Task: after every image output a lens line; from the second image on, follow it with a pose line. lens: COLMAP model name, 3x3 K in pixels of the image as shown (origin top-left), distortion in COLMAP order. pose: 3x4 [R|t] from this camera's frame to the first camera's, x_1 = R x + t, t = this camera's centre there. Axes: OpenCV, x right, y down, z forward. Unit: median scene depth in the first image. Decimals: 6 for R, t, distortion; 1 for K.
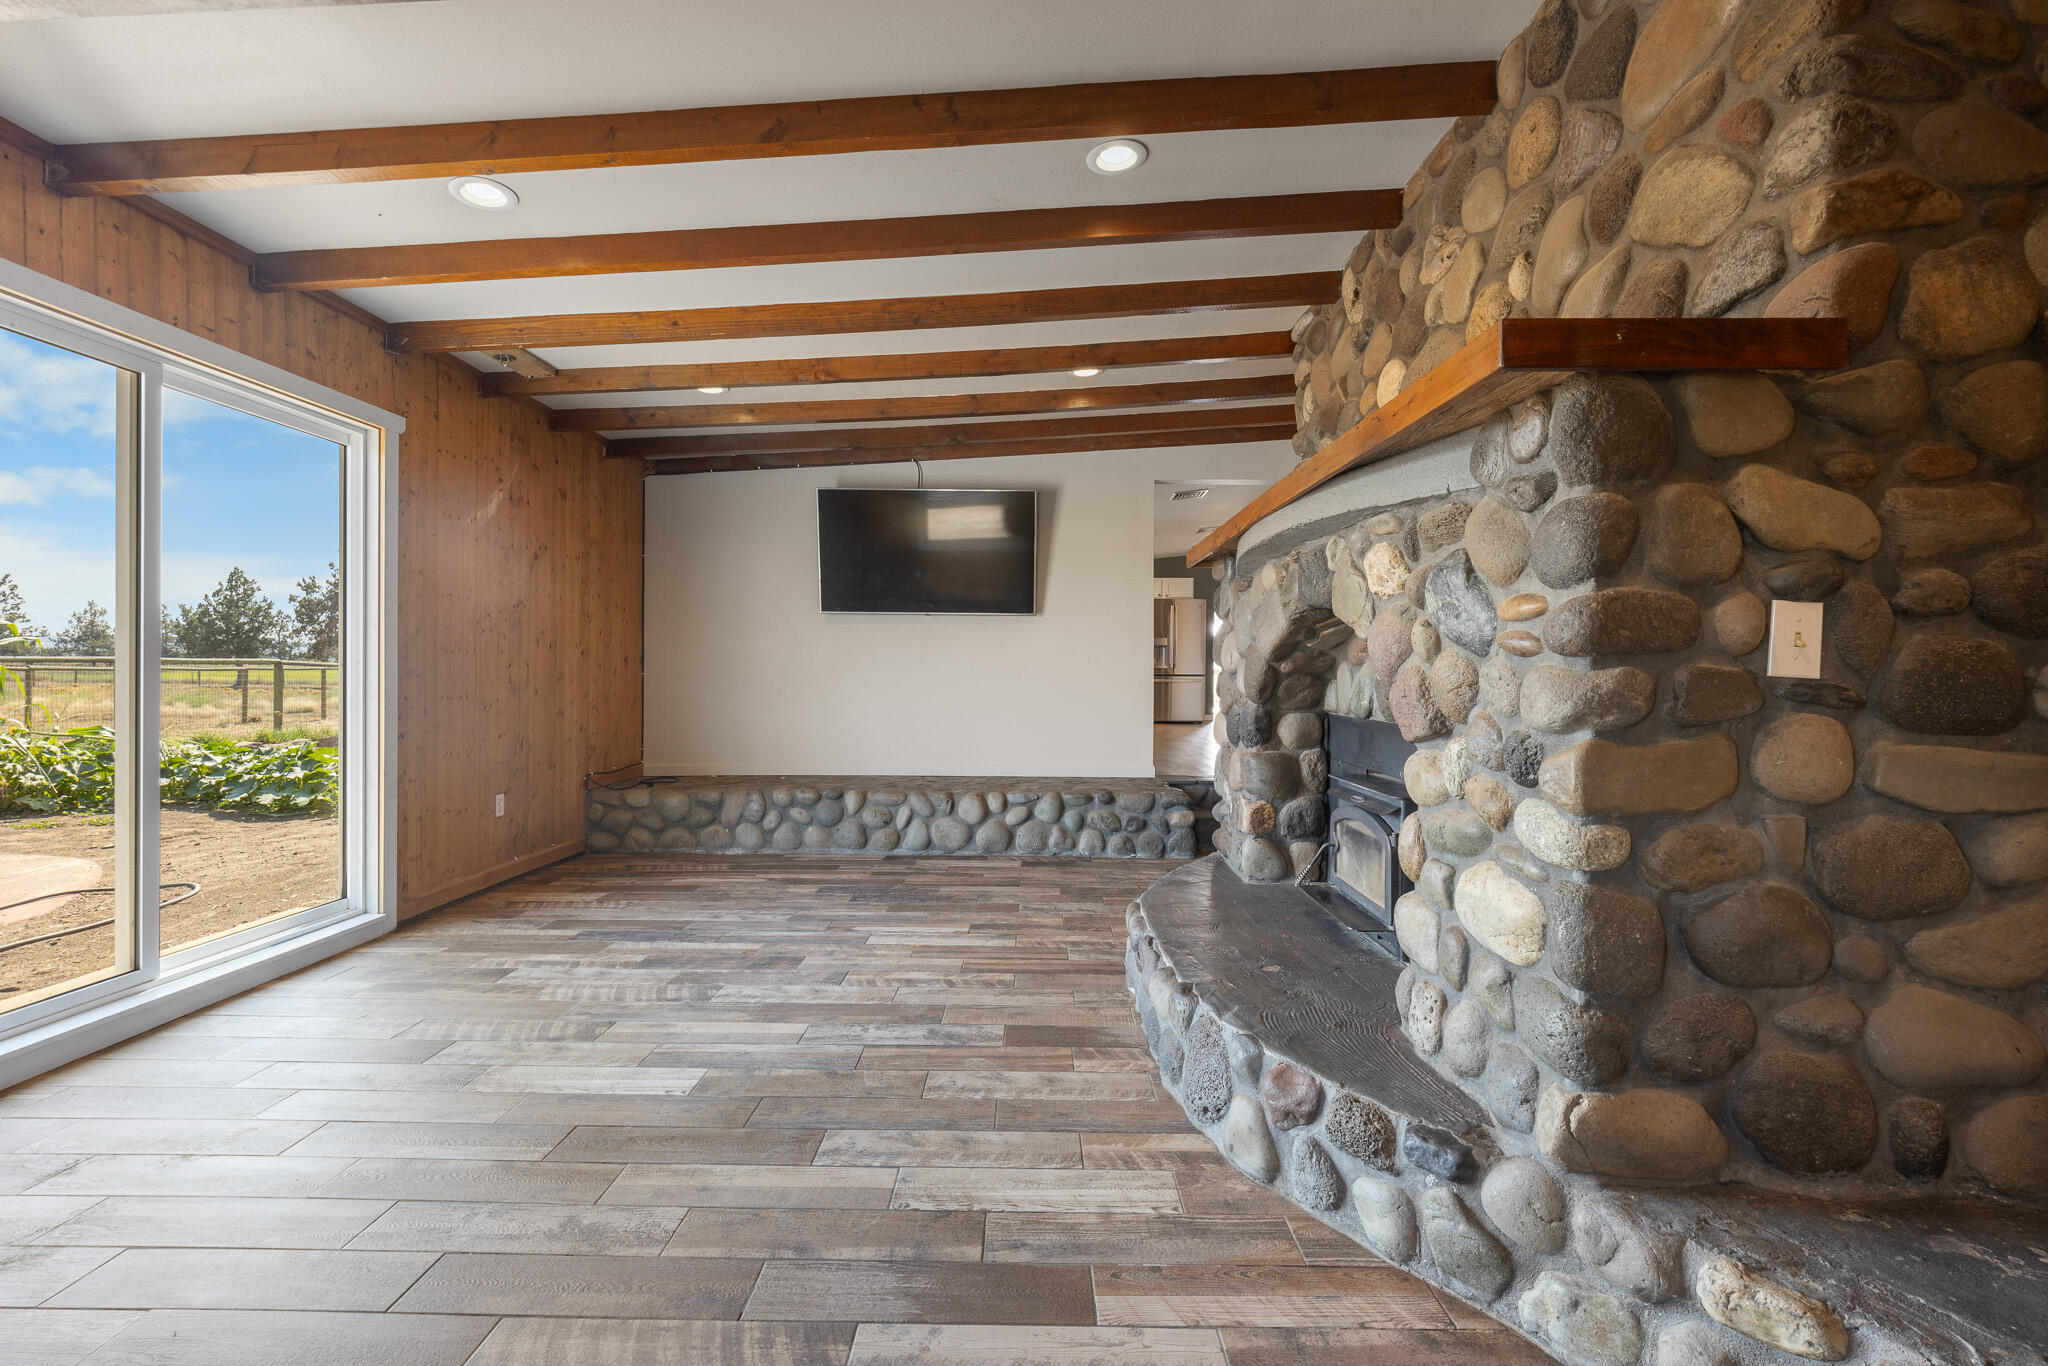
lens RADIAL K [[855.9, 0, 1014.4], [0, 855.9, 684.5], [0, 0, 1]] dist [0.004771, 0.000367]
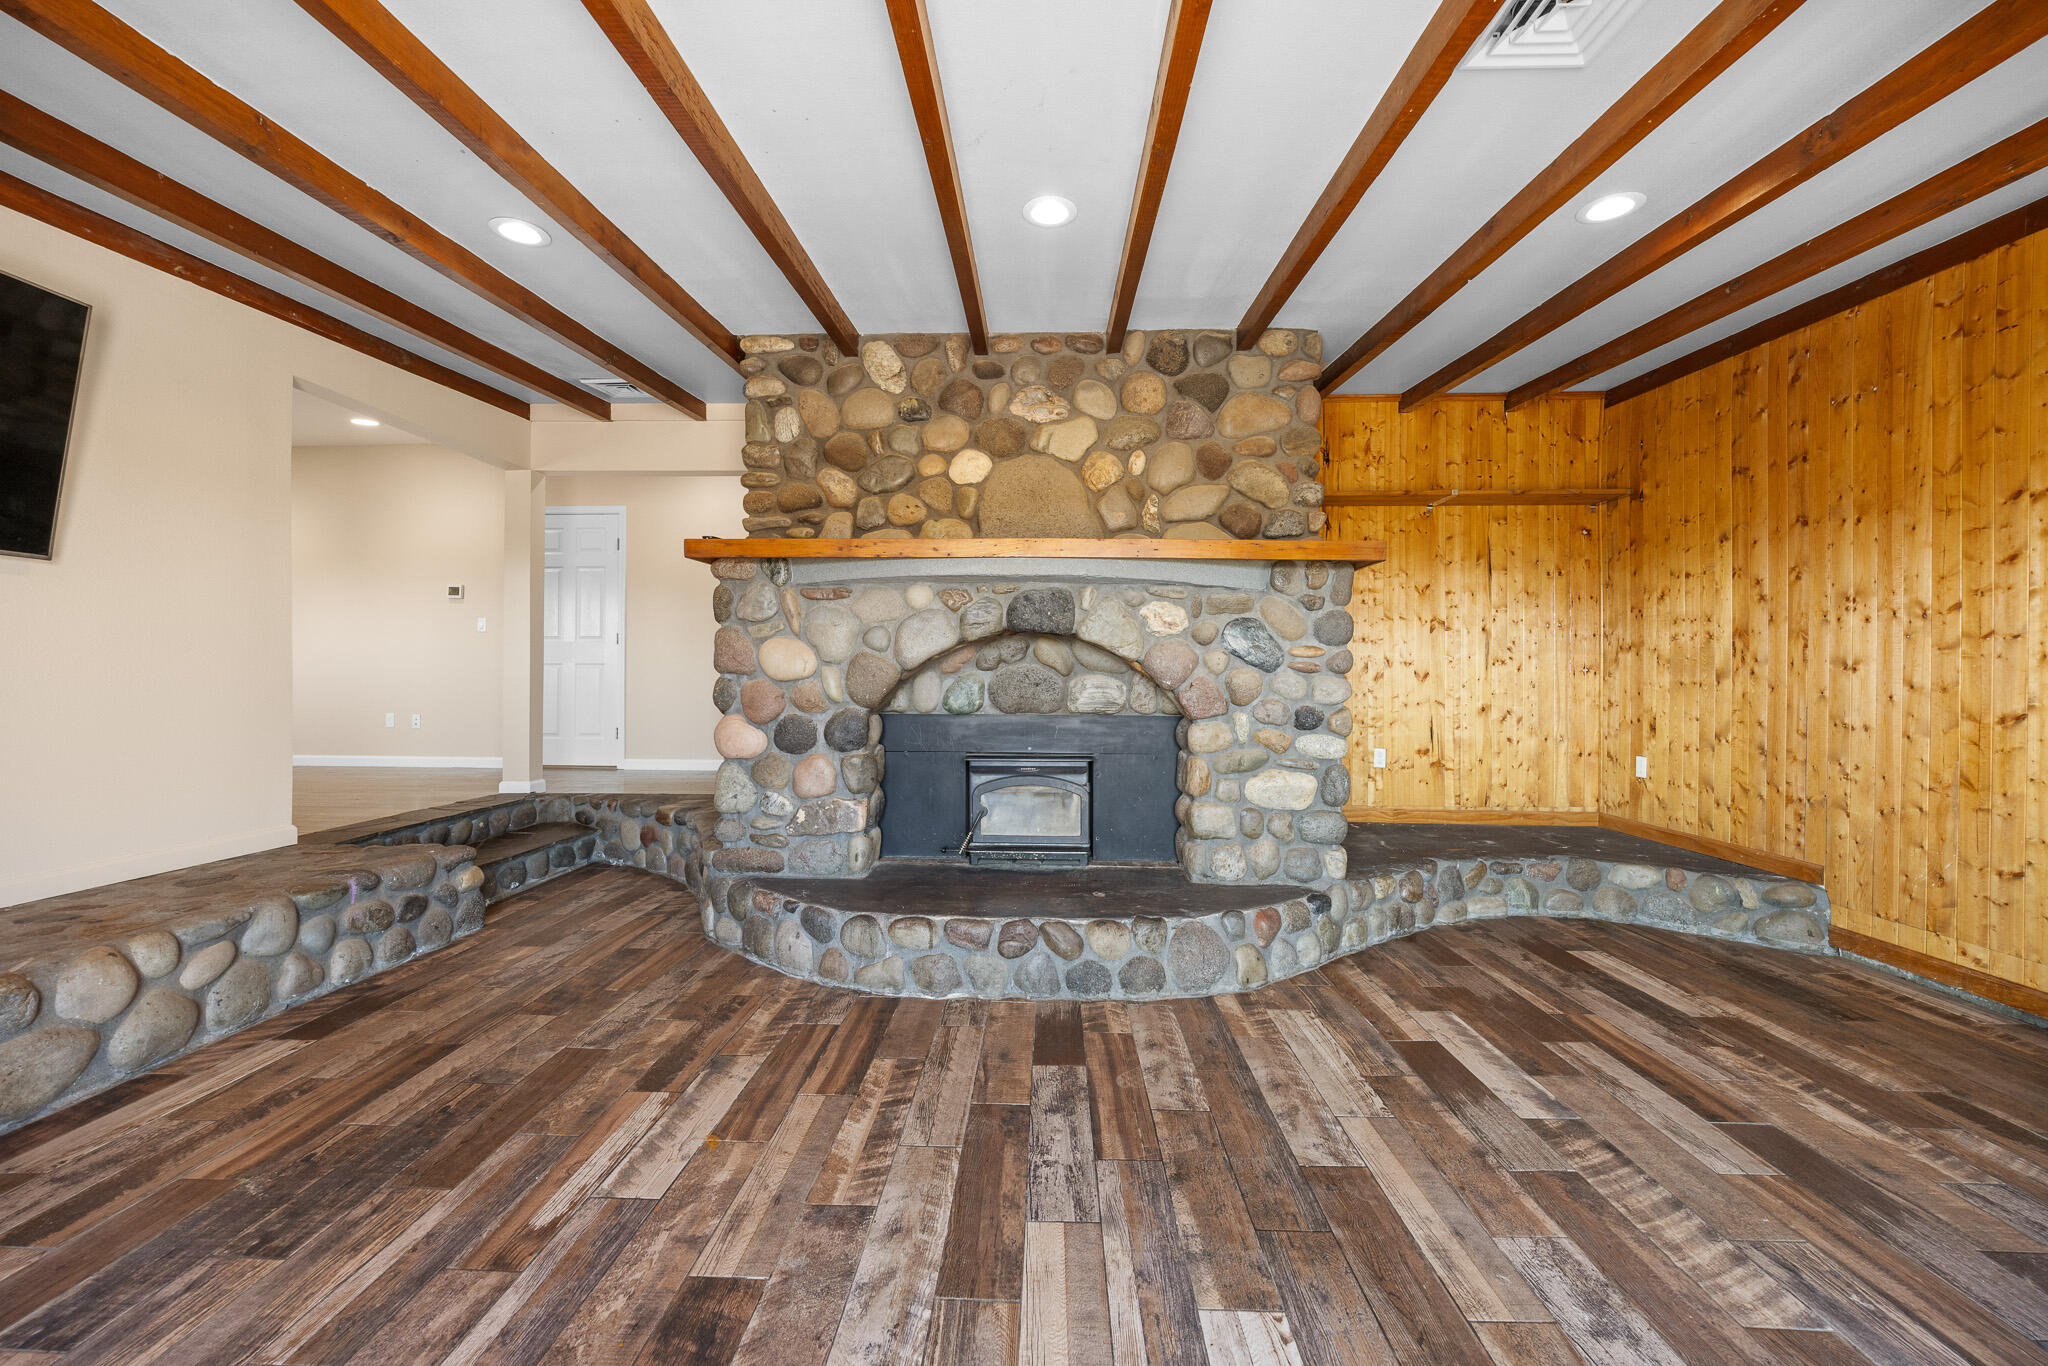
lens RADIAL K [[746.3, 0, 1015.7], [0, 746.3, 671.9], [0, 0, 1]] dist [-0.006033, -0.000202]
pose [[0.026900, 0.000240, 0.999638, -0.726285], [0.012694, 0.999919, -0.000582, -0.021420], [-0.999558, 0.012705, 0.026895, 0.889109]]
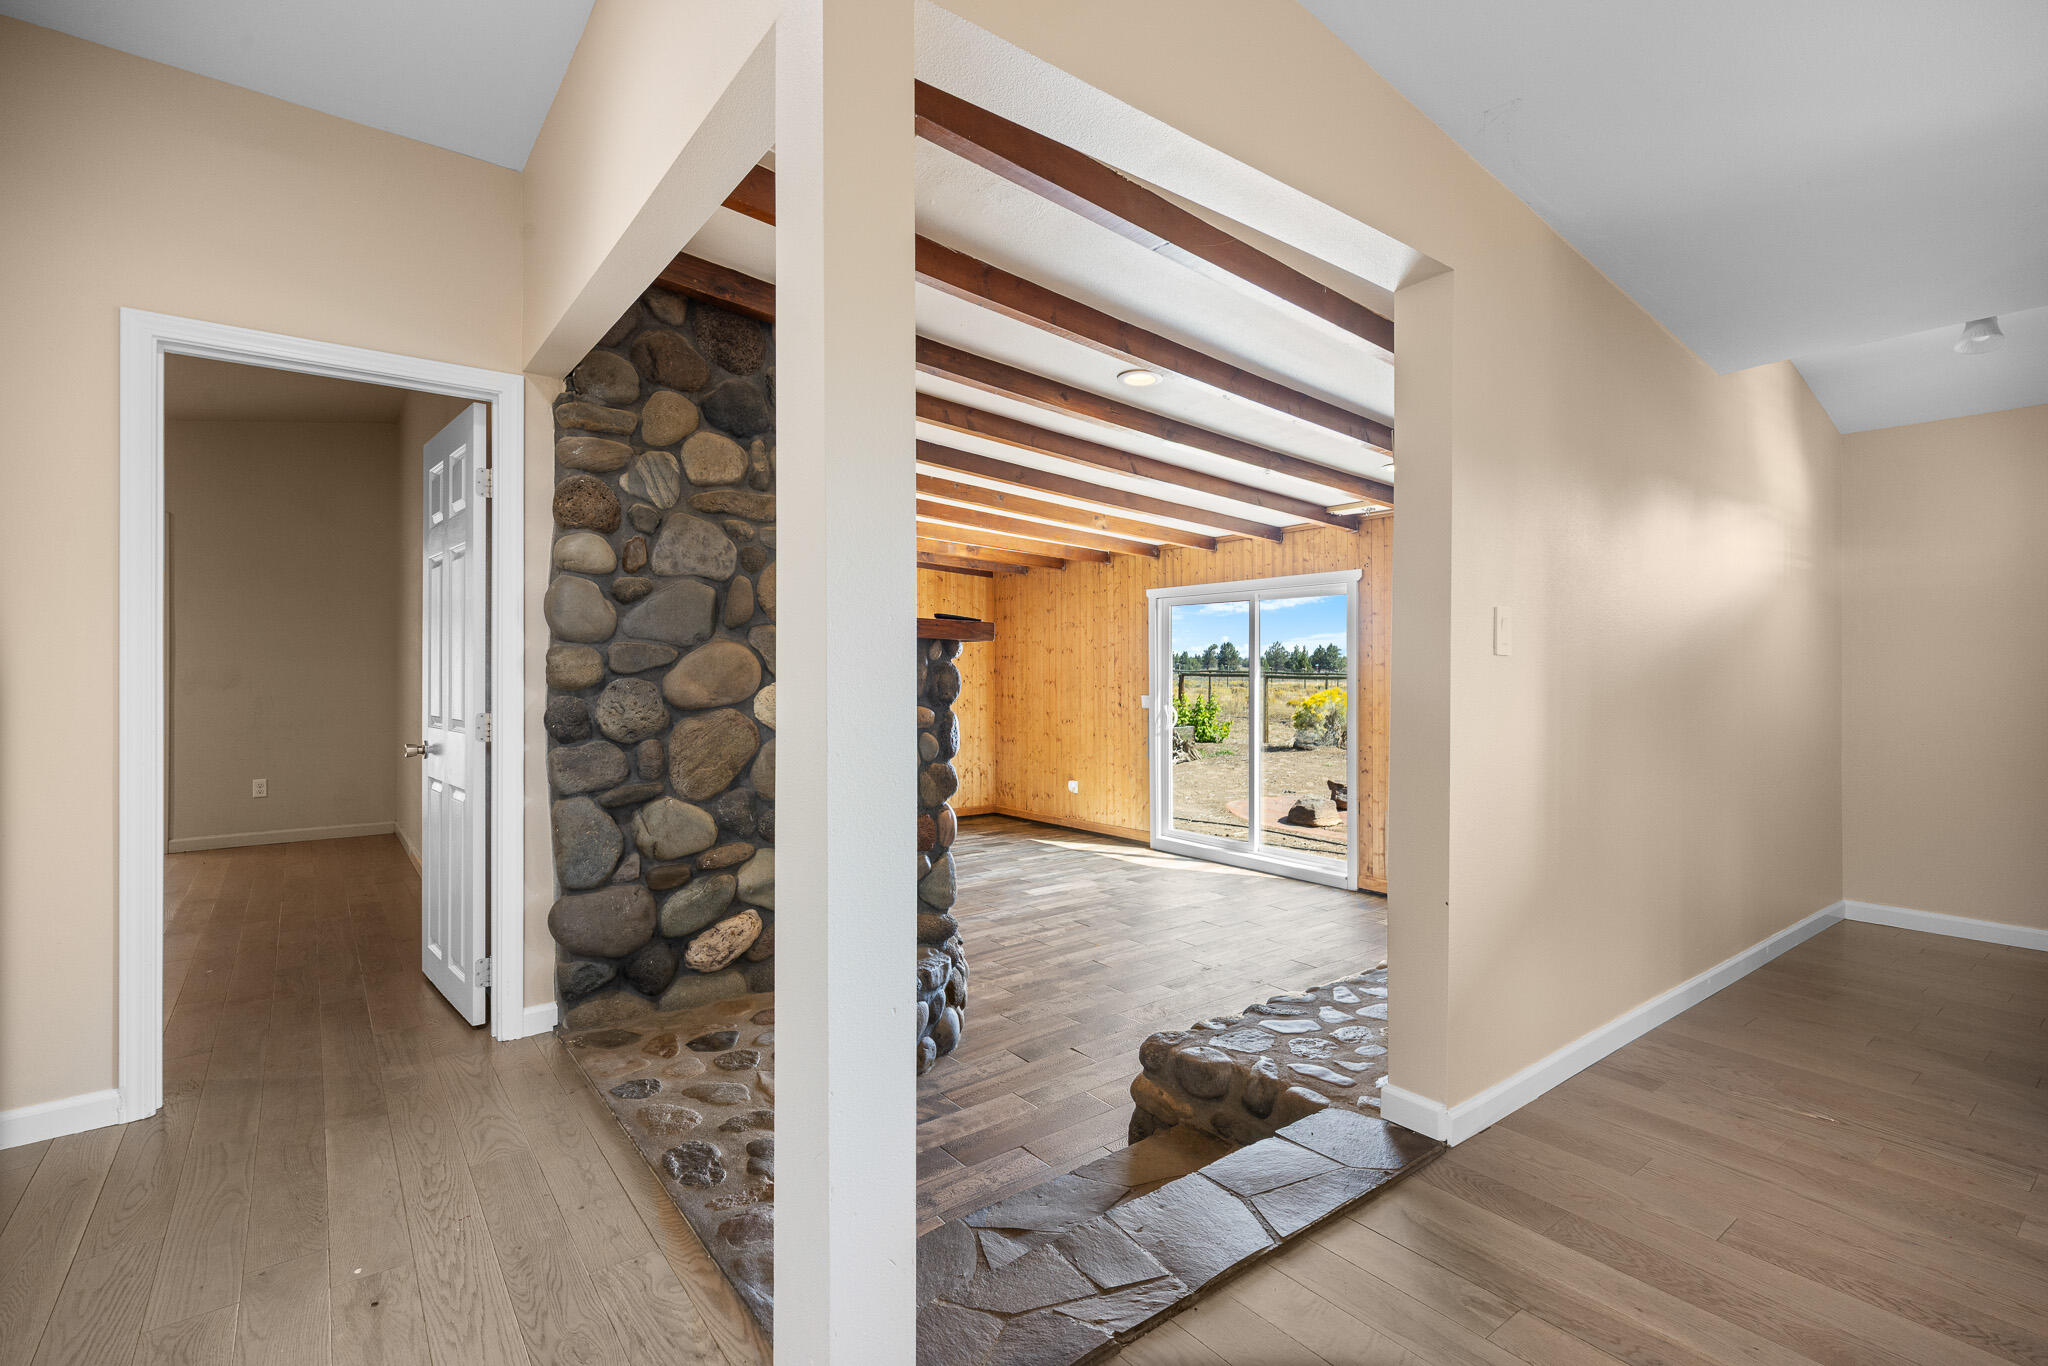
lens RADIAL K [[932.4, 0, 1016.4], [0, 932.4, 670.4], [0, 0, 1]] dist [0.002663, -0.000519]
pose [[-0.777027, -0.004330, -0.629452, 1.046445], [-0.011502, 0.999907, 0.007320, -0.155589], [0.629362, 0.012928, -0.777005, 2.367318]]
